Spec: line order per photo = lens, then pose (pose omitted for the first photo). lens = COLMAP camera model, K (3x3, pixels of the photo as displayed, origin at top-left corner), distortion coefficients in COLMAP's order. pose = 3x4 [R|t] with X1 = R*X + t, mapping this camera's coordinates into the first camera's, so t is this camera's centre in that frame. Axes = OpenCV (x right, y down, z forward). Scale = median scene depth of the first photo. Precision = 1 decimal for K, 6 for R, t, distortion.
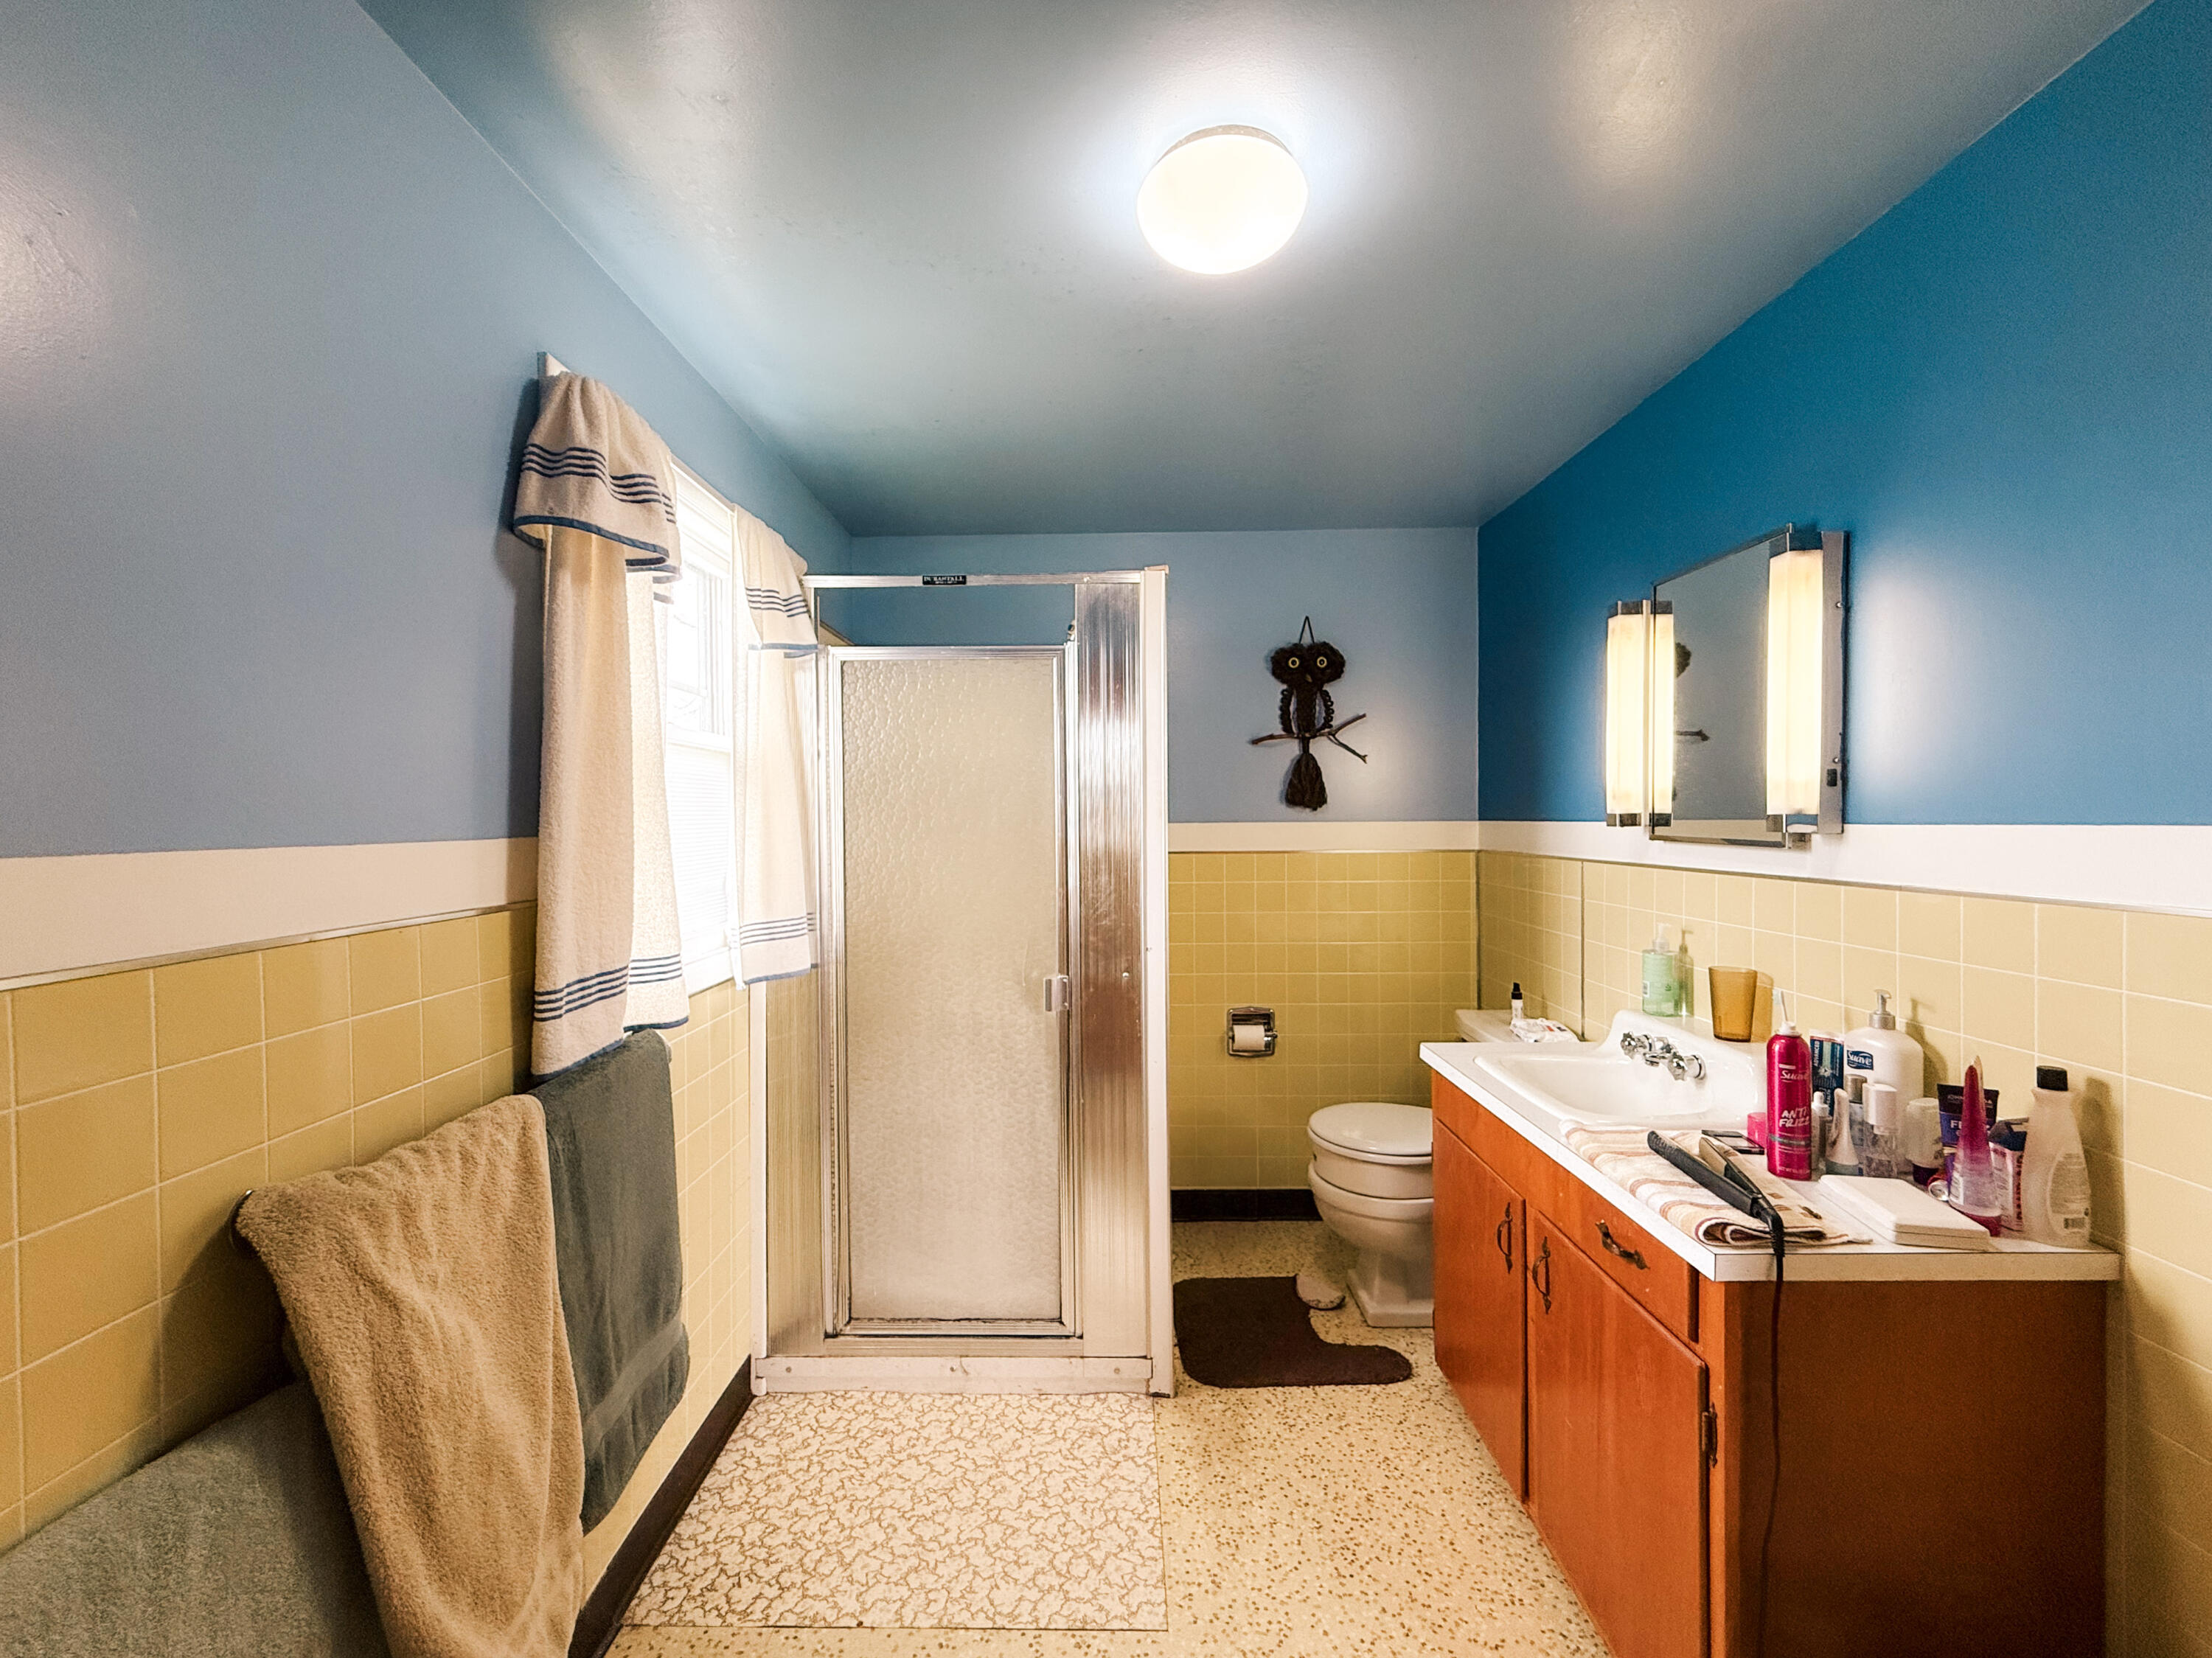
lens RADIAL K [[874.9, 0, 1101.7], [0, 874.9, 831.4], [0, 0, 1]] dist [0.005998, -0.000957]
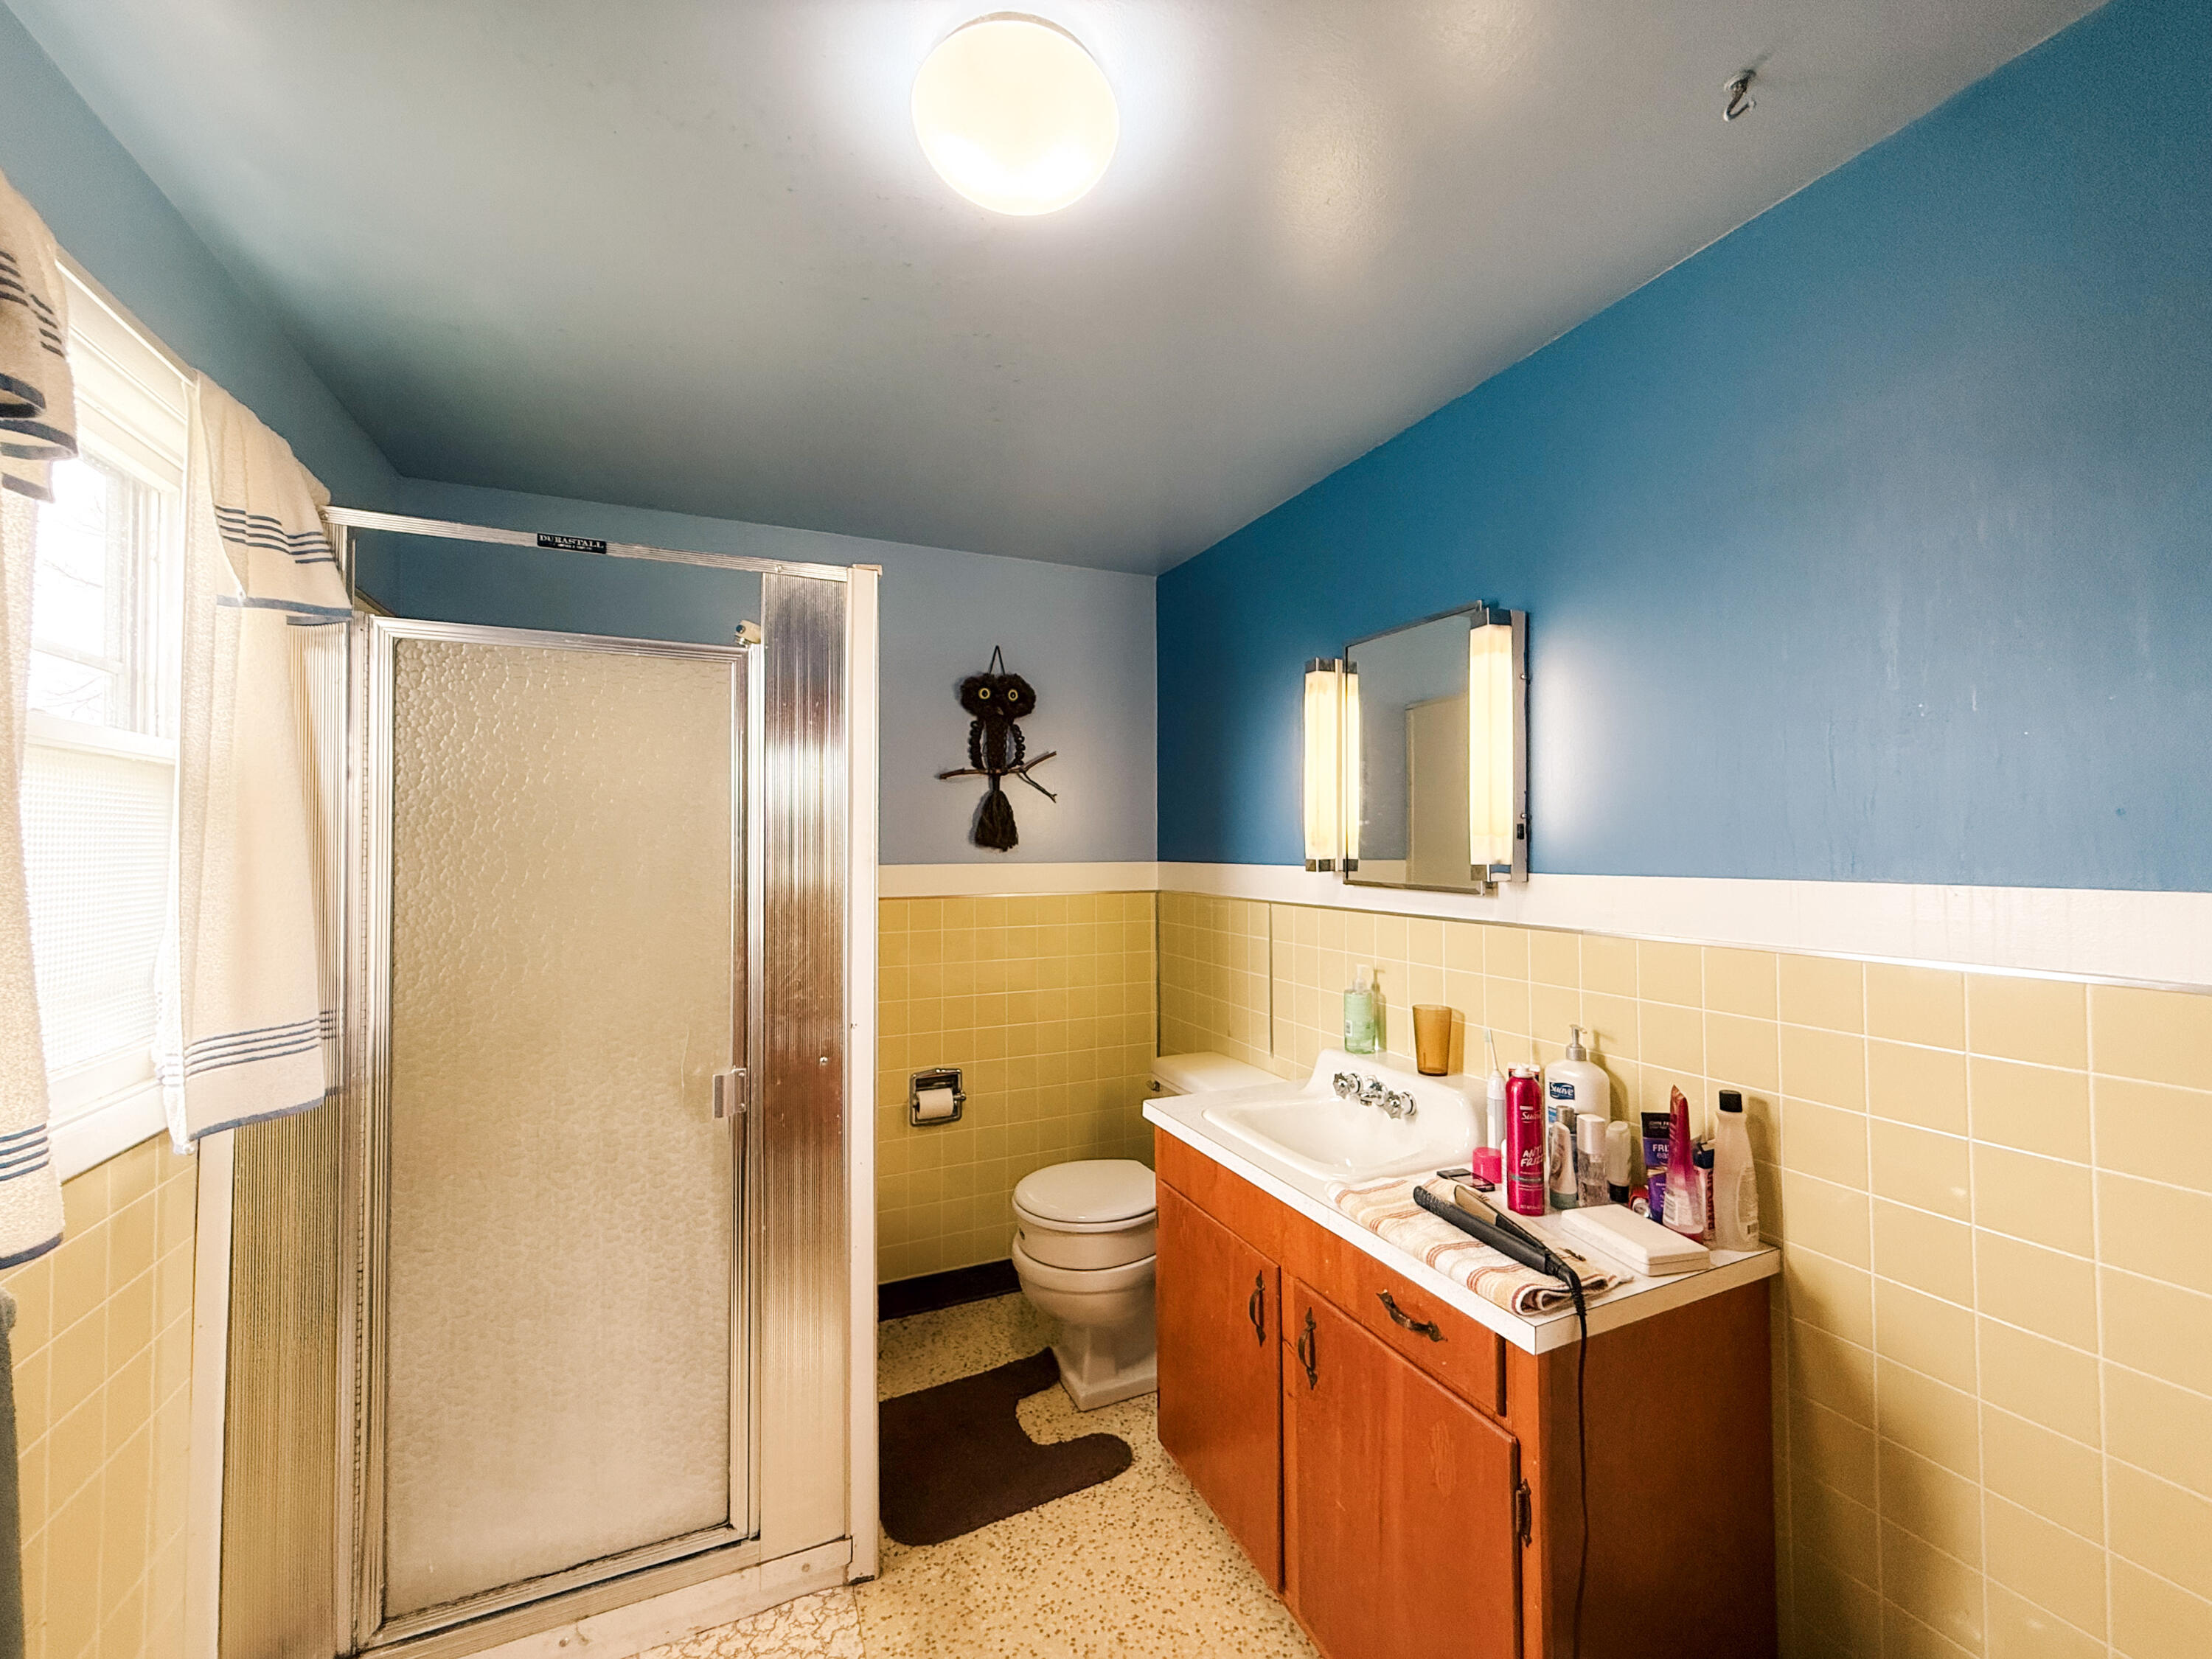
lens RADIAL K [[875.0, 0, 1101.7], [0, 875.0, 831.9], [0, 0, 1]] dist [0.005998, -0.000957]
pose [[0.911600, 0.011464, 0.410918, -0.075543], [0.003509, 0.999358, -0.035665, -0.017026], [-0.411063, 0.033954, 0.910974, 0.155380]]
